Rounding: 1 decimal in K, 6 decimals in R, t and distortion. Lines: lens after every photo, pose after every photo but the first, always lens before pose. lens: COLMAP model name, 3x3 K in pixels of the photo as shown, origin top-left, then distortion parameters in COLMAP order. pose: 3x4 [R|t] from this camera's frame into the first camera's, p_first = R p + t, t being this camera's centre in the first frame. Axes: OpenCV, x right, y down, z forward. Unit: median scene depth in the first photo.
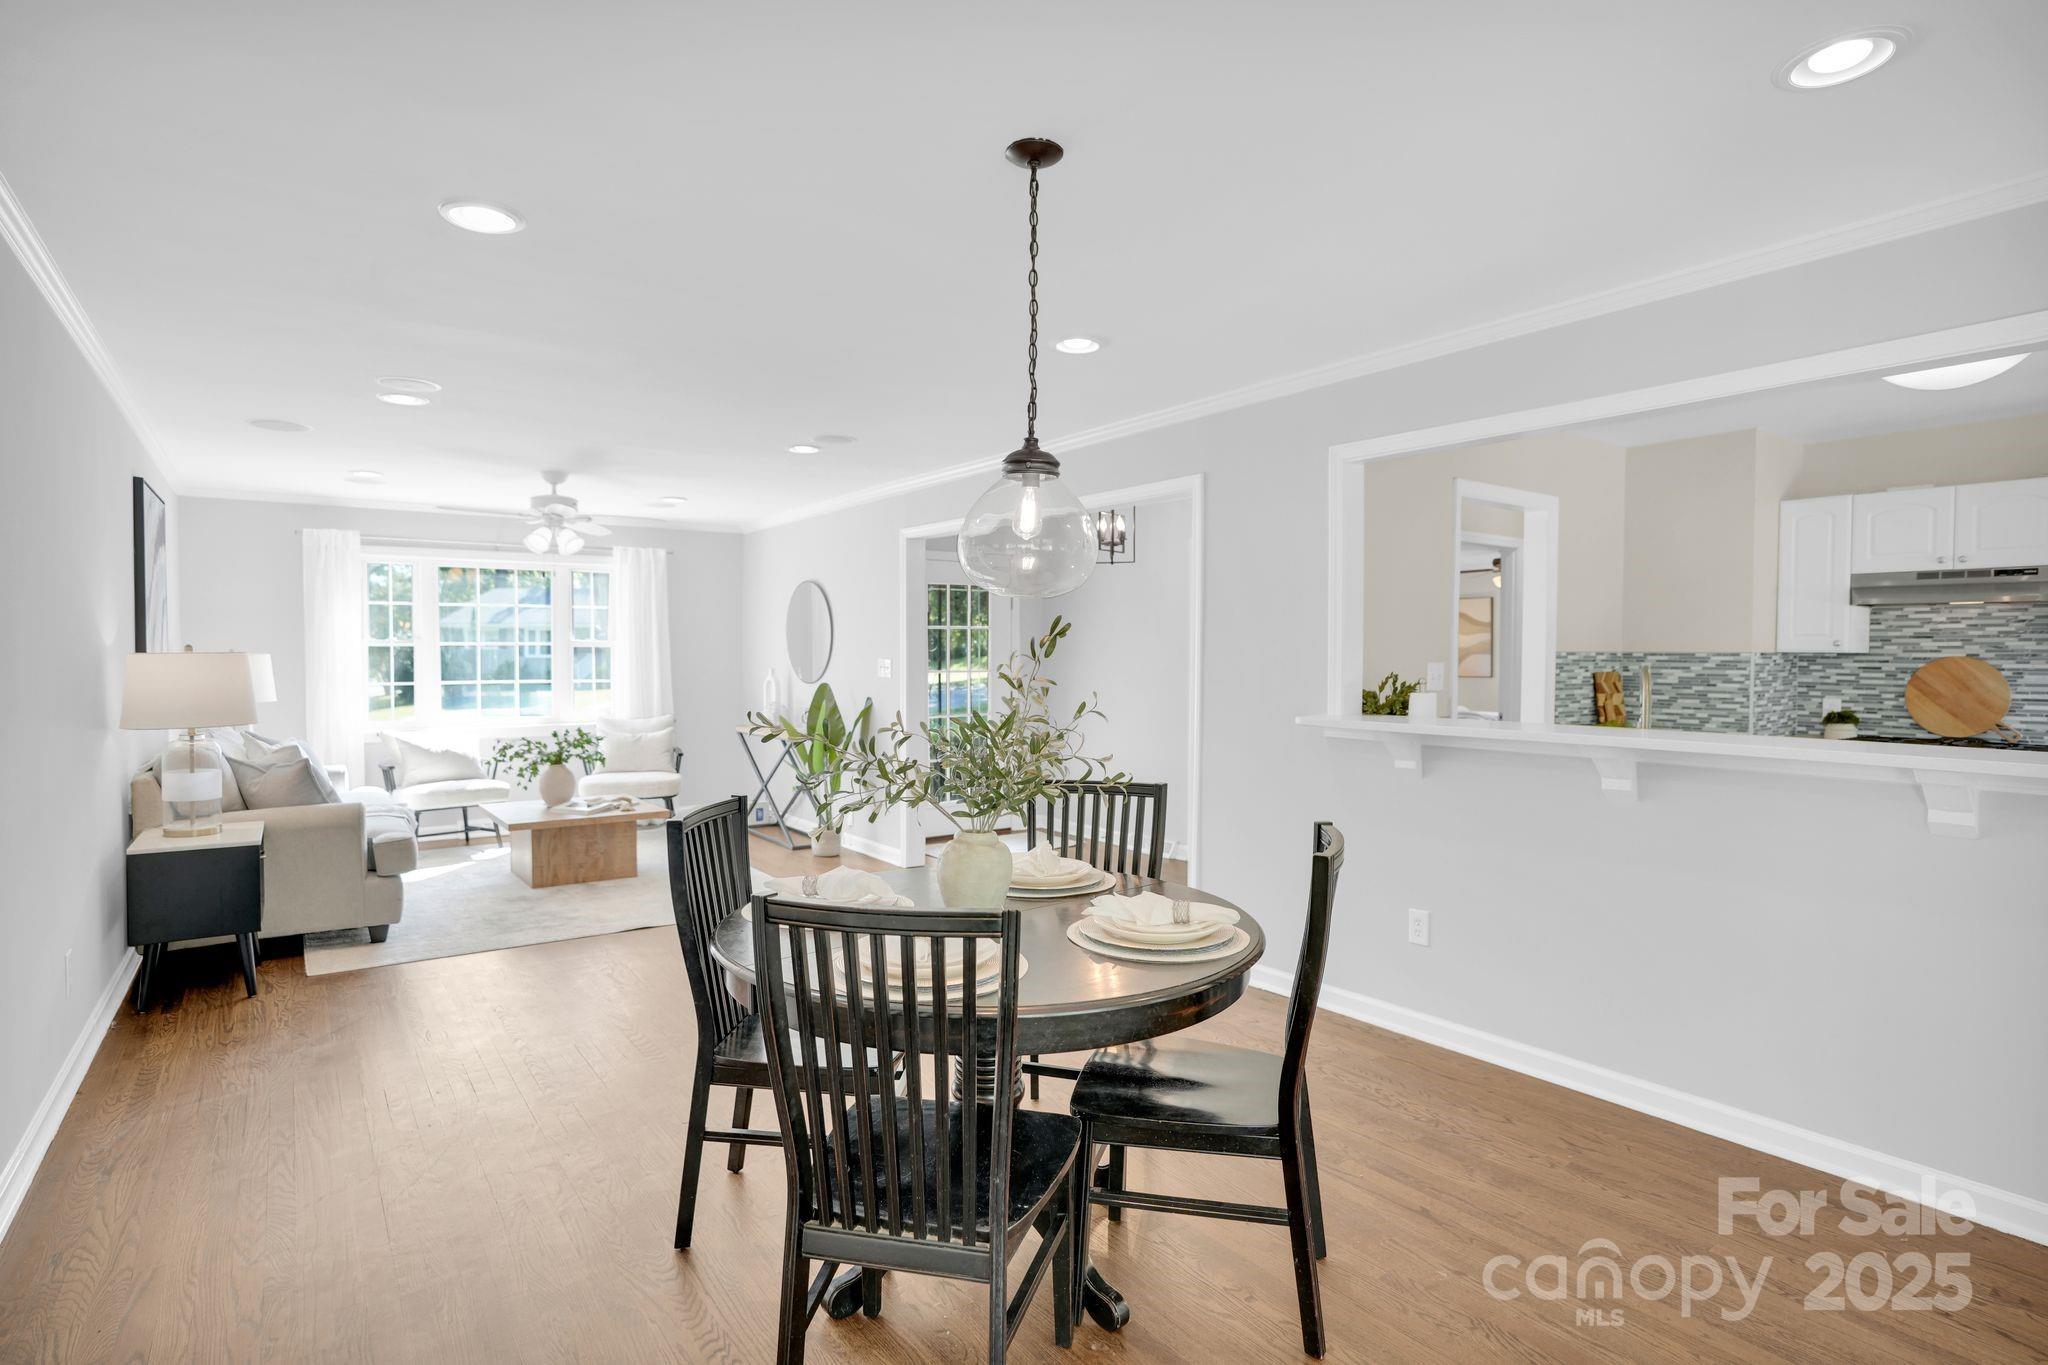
lens RADIAL K [[980.2, 0, 1030.1], [0, 980.2, 685.2], [0, 0, 1]] dist [-0.035836, 0.000047]
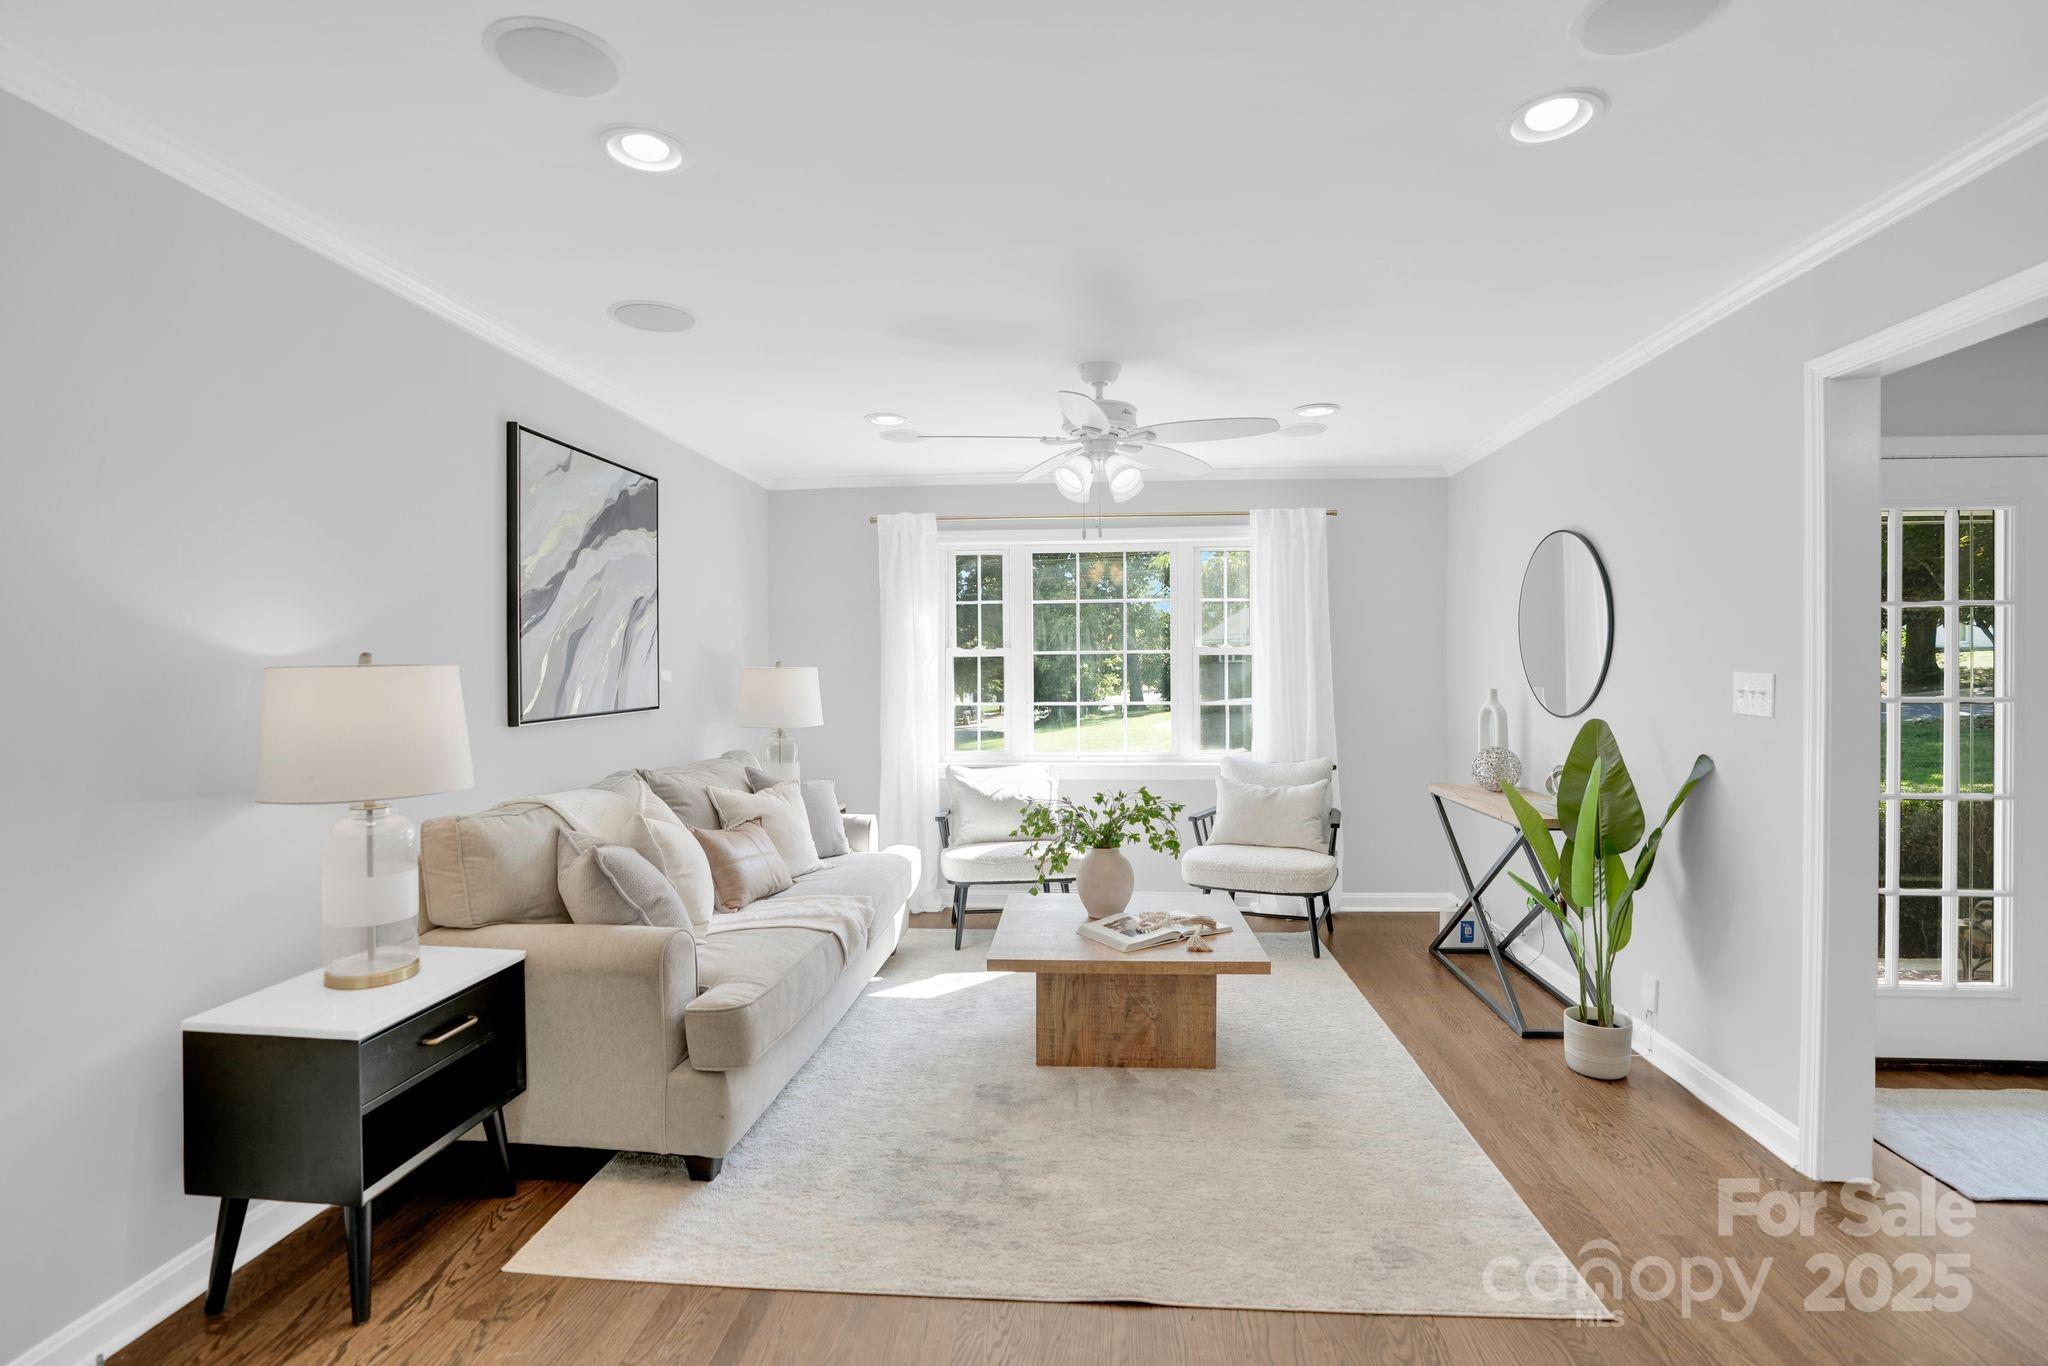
lens RADIAL K [[980.2, 0, 1030.1], [0, 980.2, 685.7], [0, 0, 1]] dist [-0.035836, 0.000047]
pose [[0.752816, 0.006126, -0.658202, -0.115674], [-0.014411, 0.999870, -0.007176, -0.014137], [0.658073, 0.014887, 0.752807, 0.491105]]
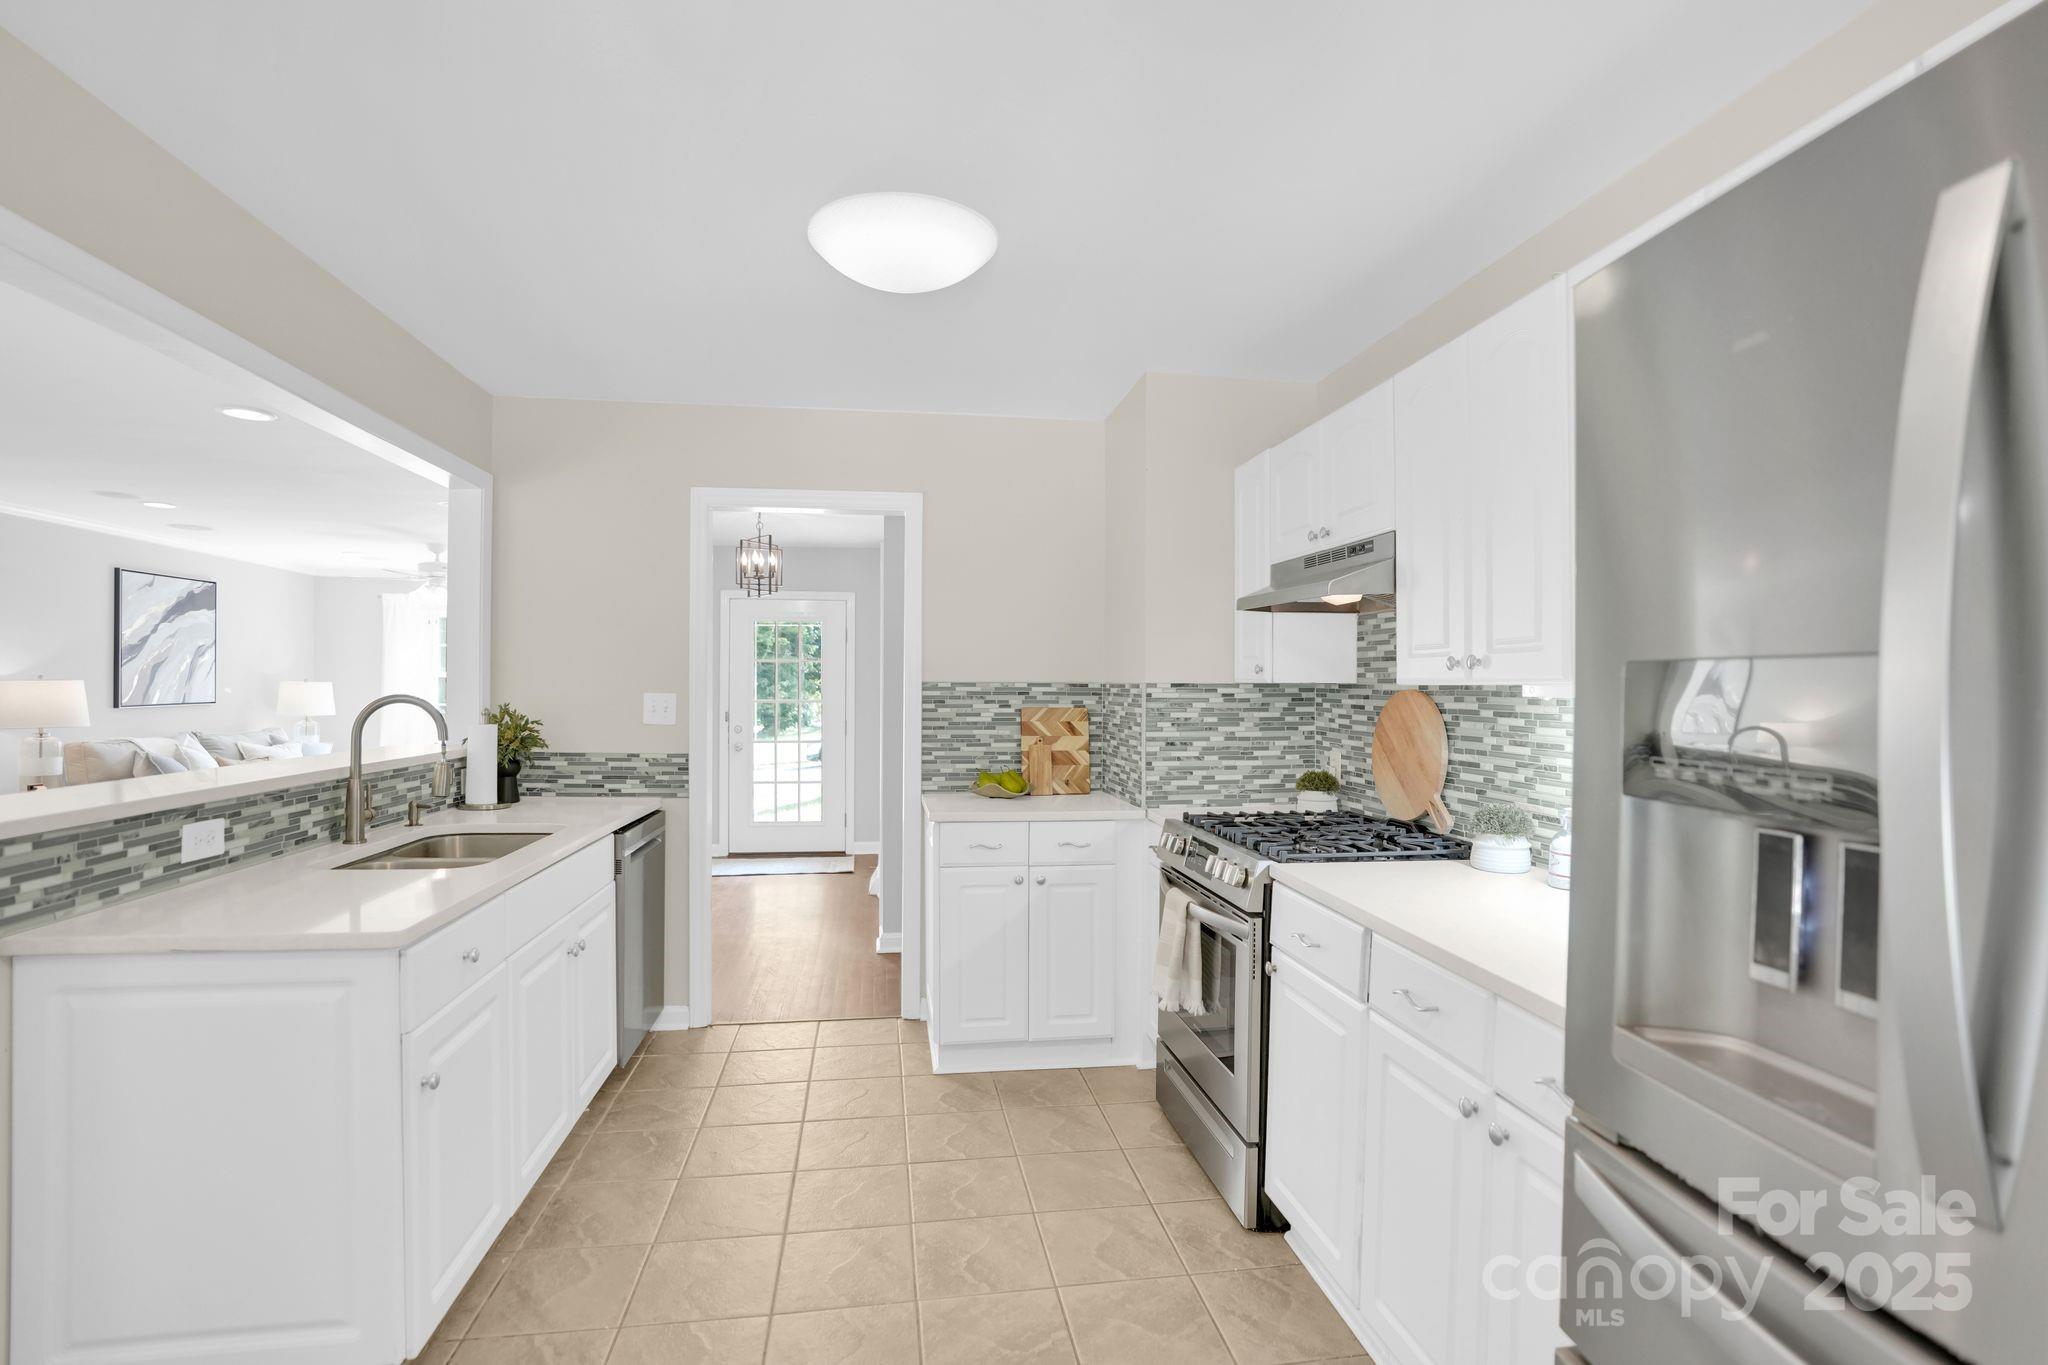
lens RADIAL K [[968.8, 0, 1019.8], [0, 968.8, 701.0], [0, 0, 1]] dist [-0.001260, -0.000119]
pose [[0.879094, 0.011377, -0.476512, 0.755678], [-0.019744, 0.999726, -0.012556, -0.007305], [0.476239, 0.020446, 0.879078, 0.222885]]
